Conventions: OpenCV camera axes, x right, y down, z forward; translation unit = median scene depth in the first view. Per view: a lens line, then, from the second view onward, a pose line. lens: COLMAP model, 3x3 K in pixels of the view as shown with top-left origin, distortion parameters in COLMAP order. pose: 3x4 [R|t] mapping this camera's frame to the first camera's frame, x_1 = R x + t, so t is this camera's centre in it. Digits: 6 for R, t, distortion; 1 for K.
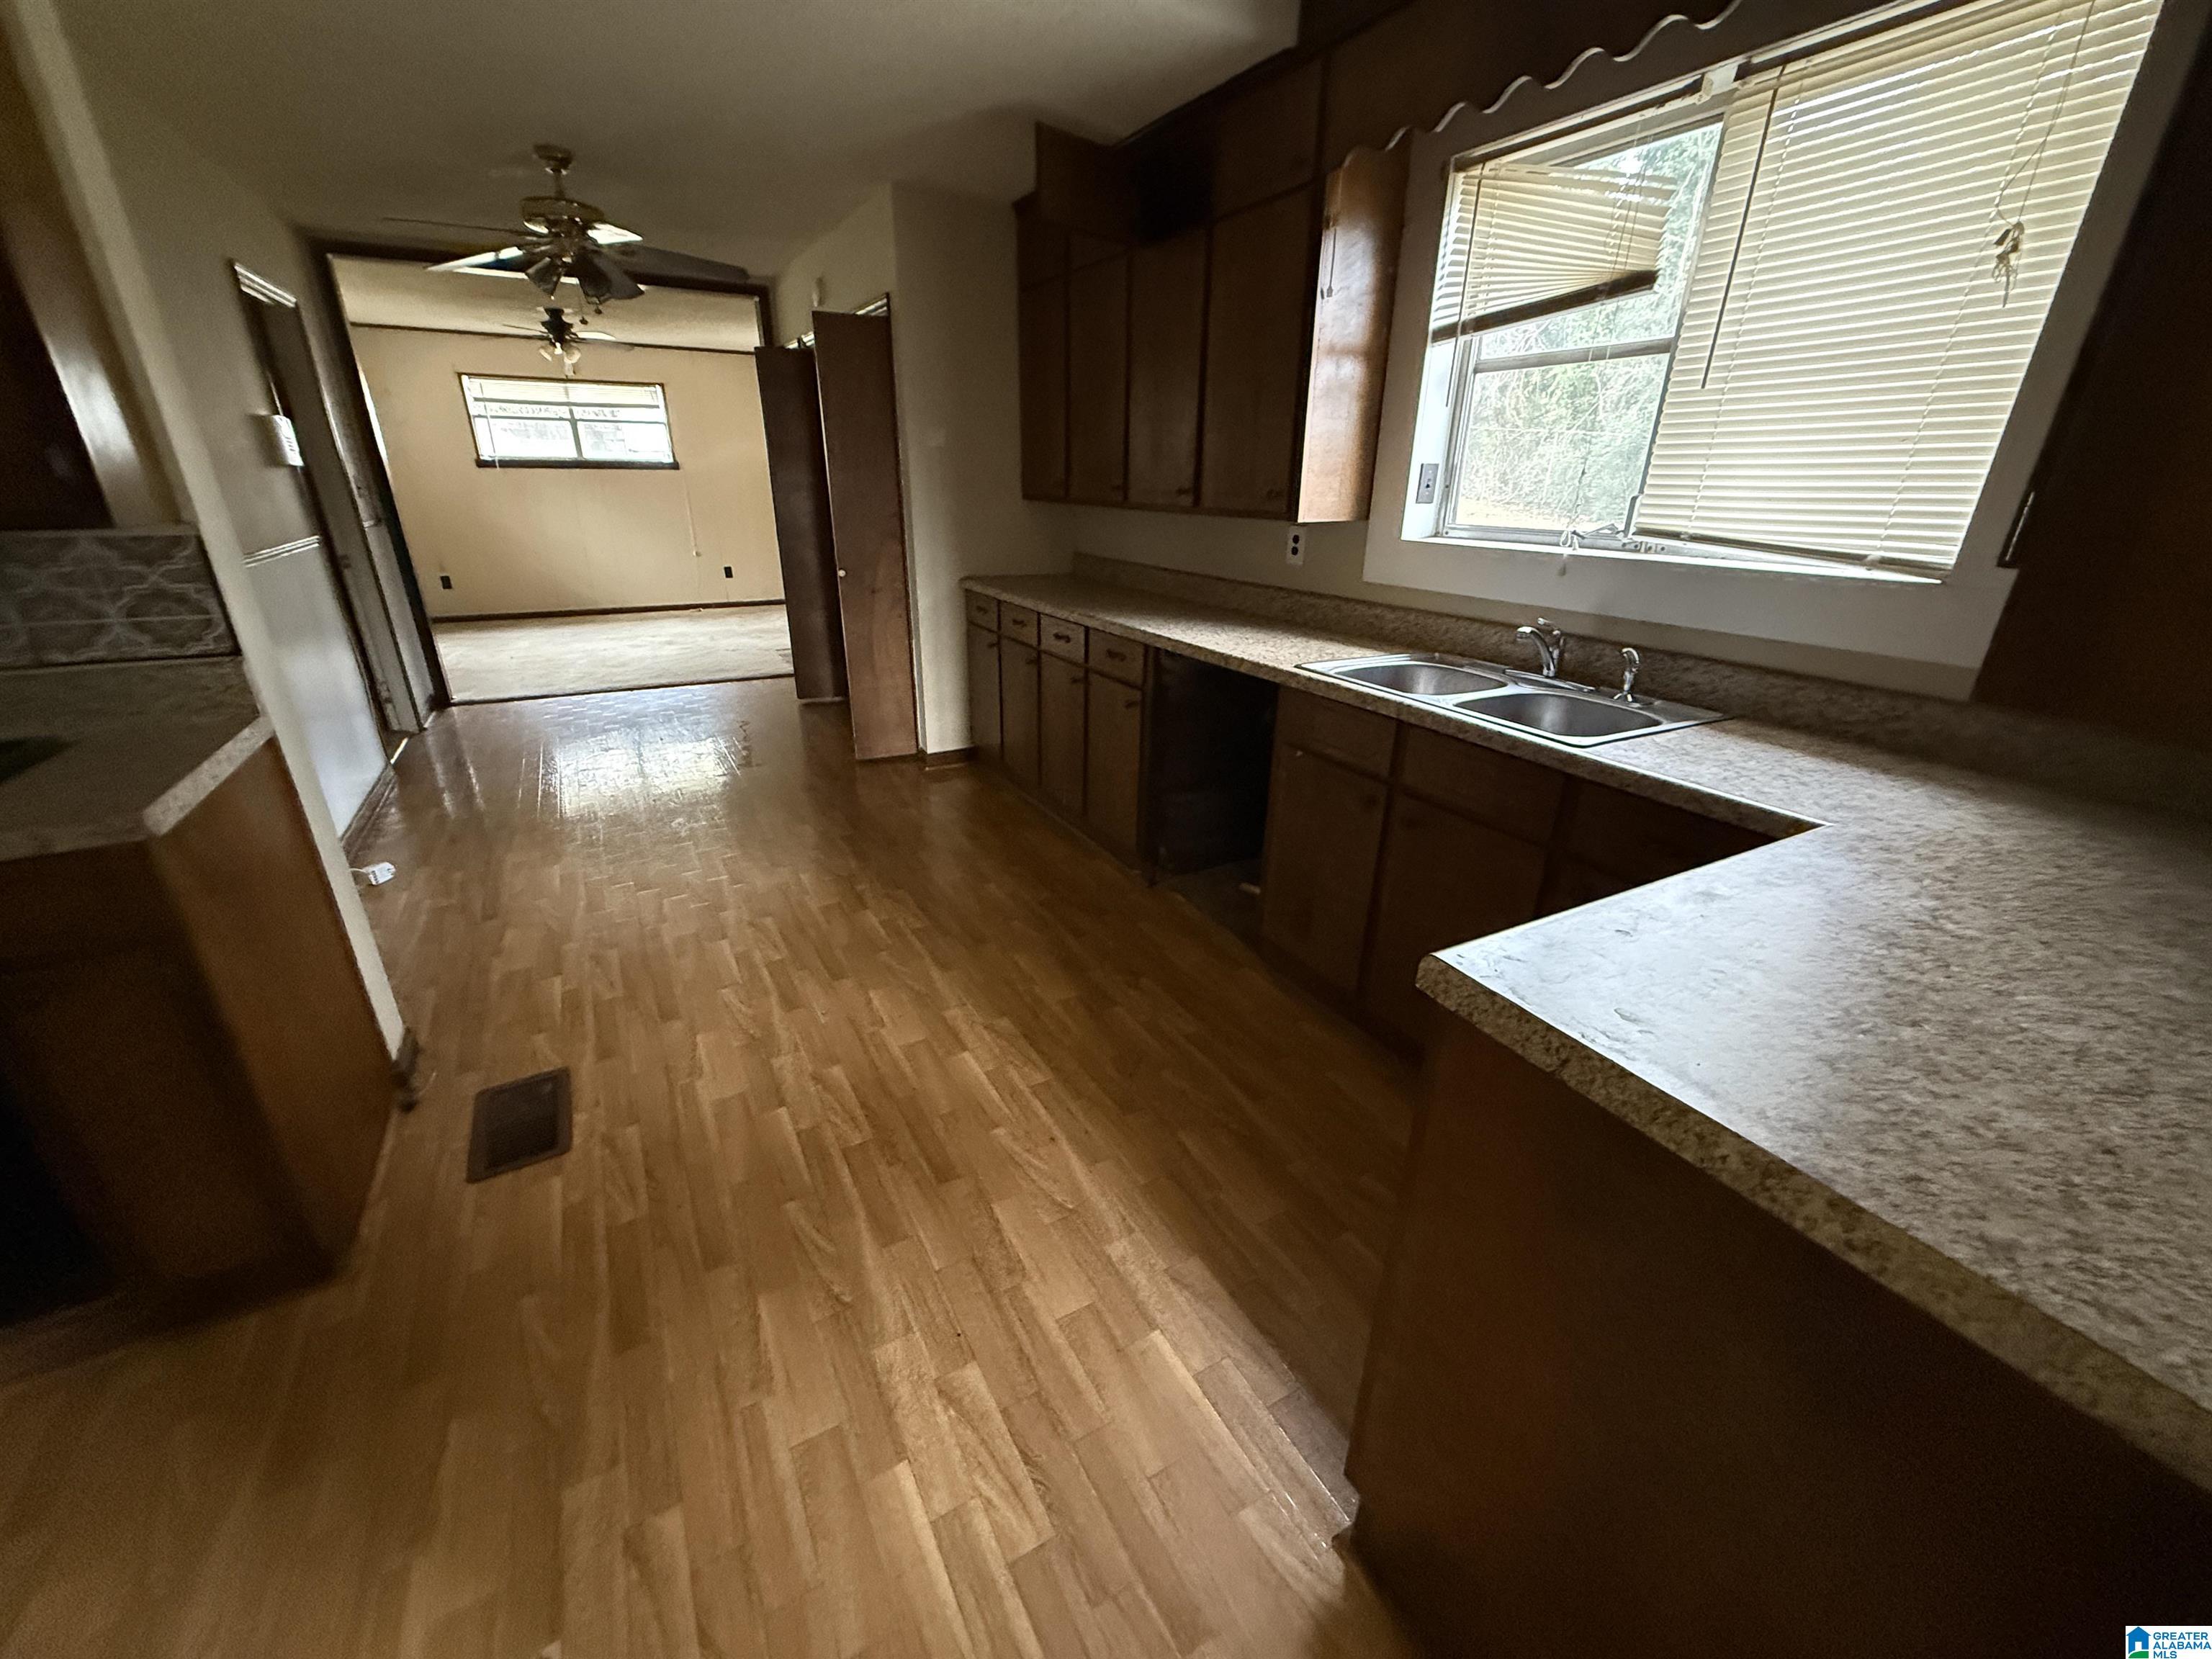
lens RADIAL K [[881.8, 0, 1108.6], [0, 881.8, 832.4], [0, 0, 1]] dist [-0.001164, -0.000173]
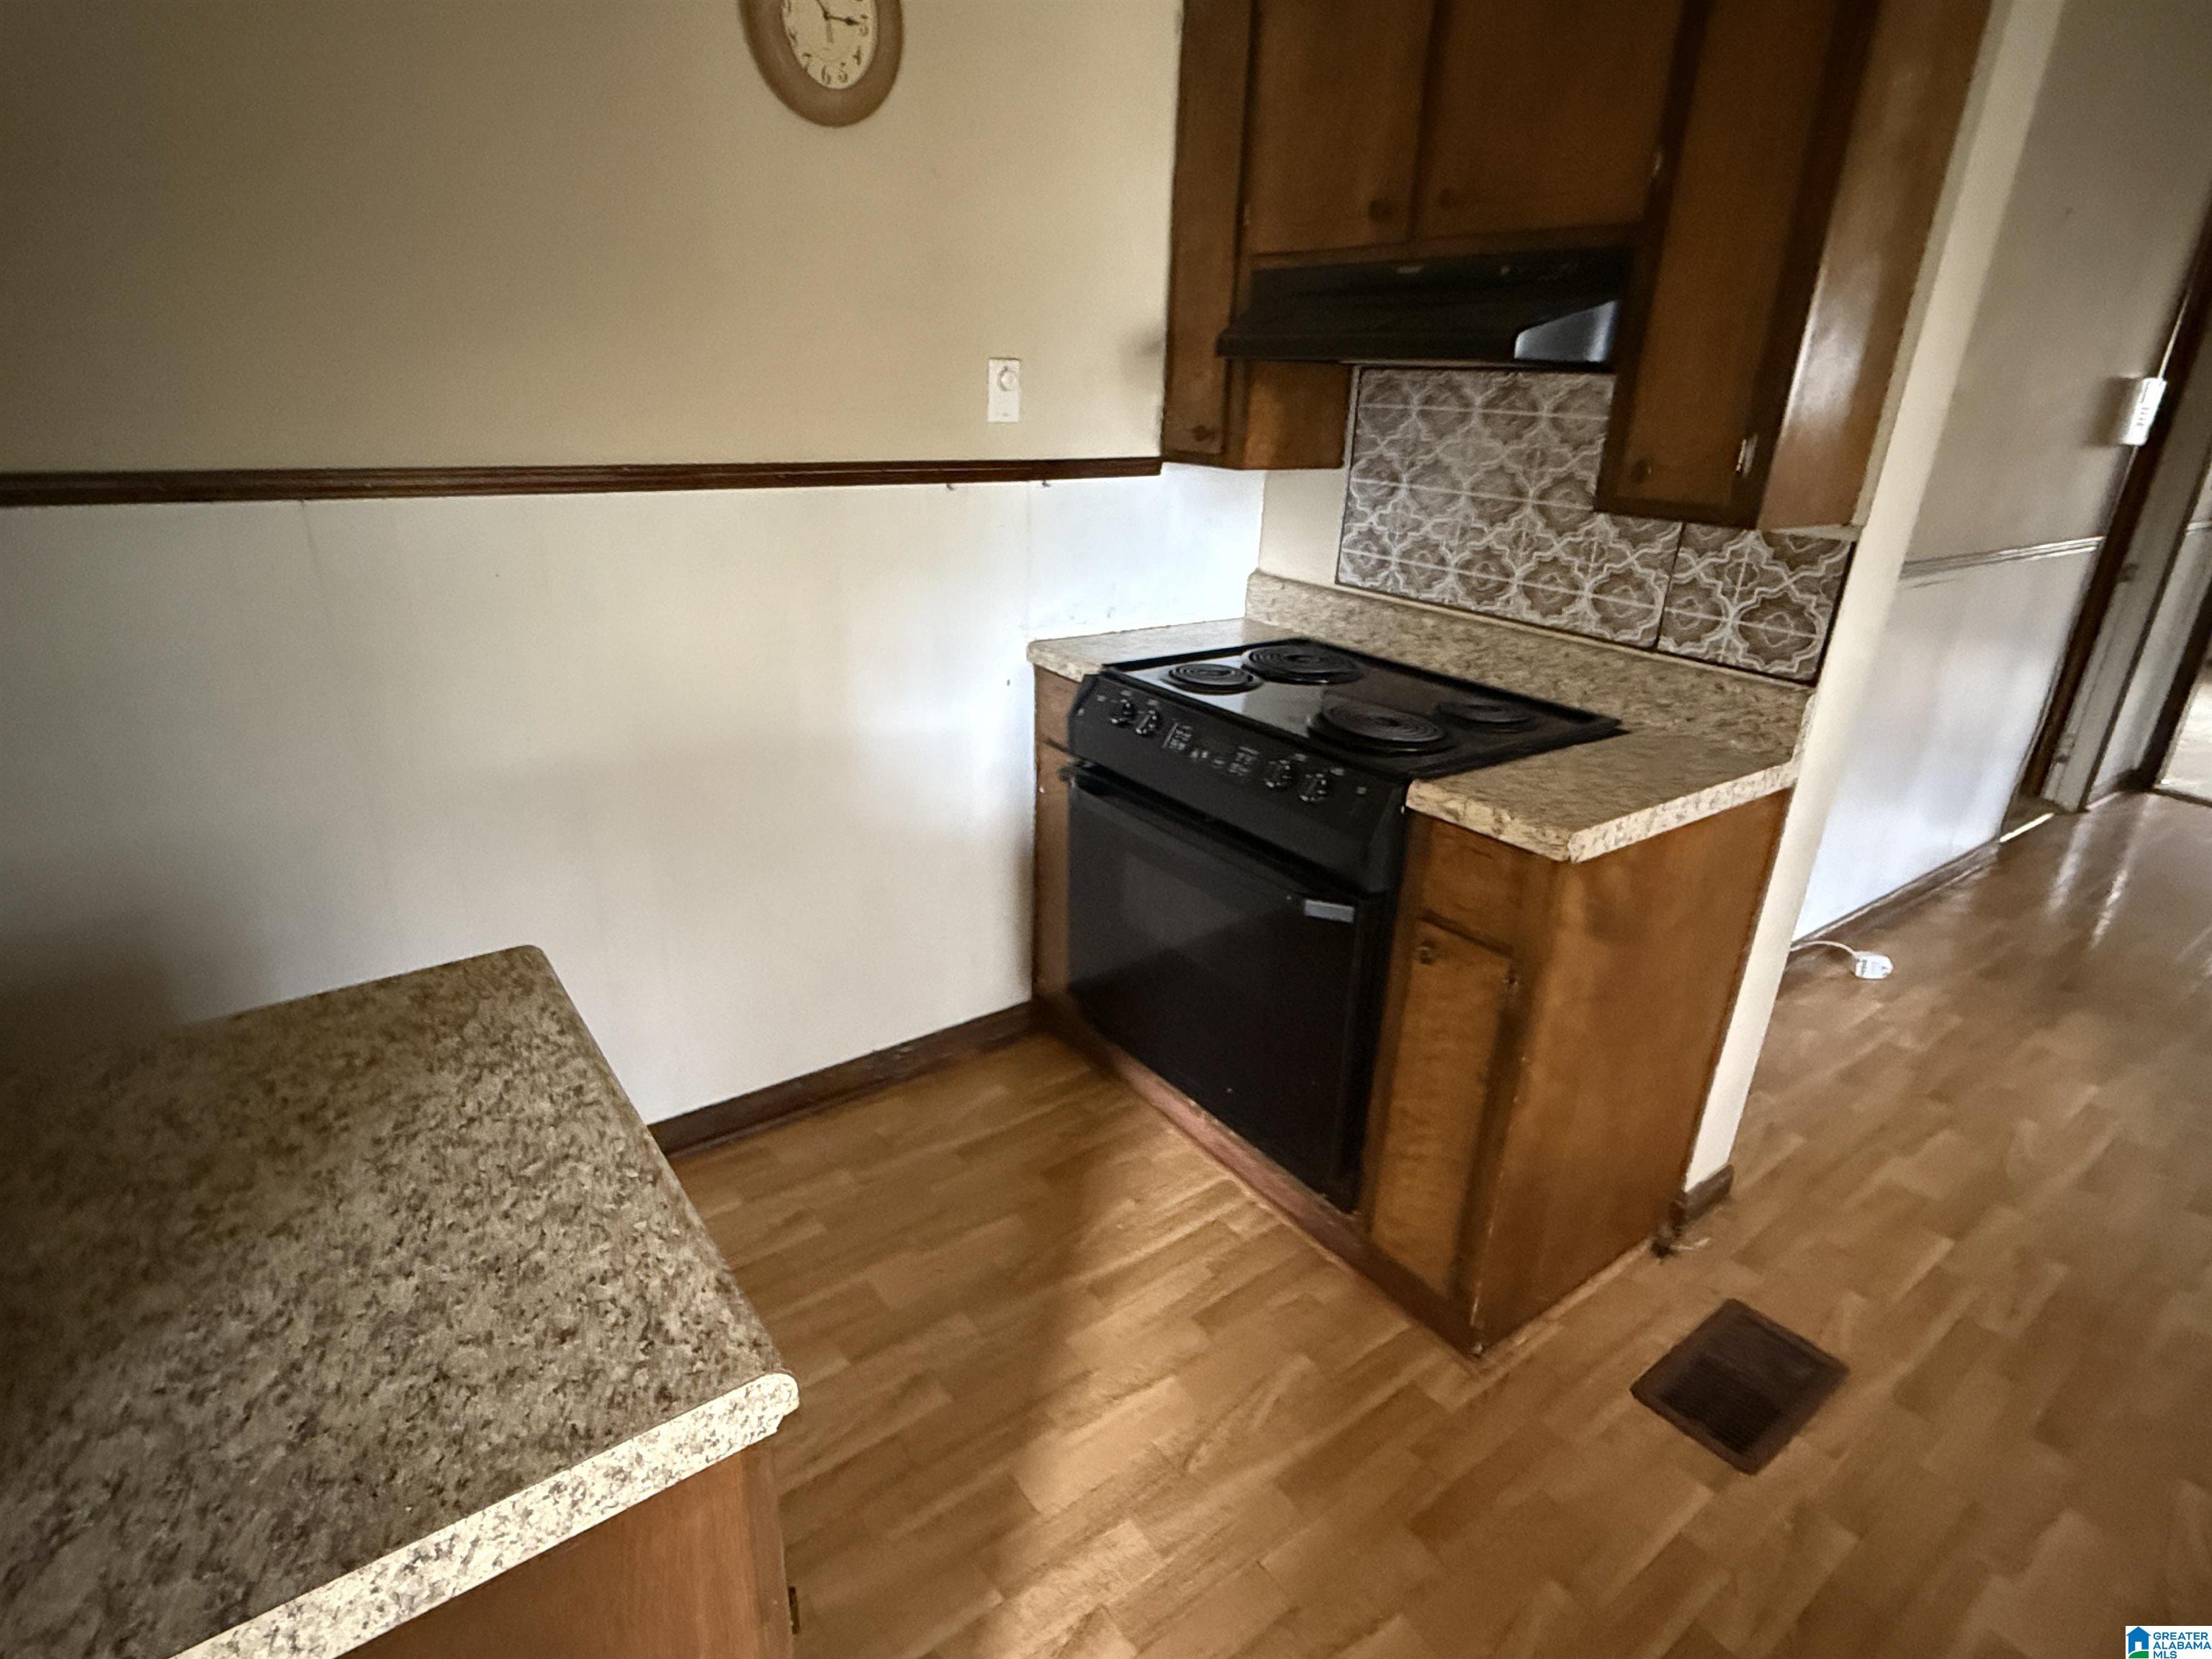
lens RADIAL K [[1149.9, 0, 1107.5], [0, 1149.9, 835.0], [0, 0, 1]] dist [0.004812, 0.000936]
pose [[0.122507, 0.358082, -0.925619, -0.036729], [-0.406165, 0.869055, 0.282443, -0.103580], [0.905551, 0.341353, 0.251905, 0.170725]]
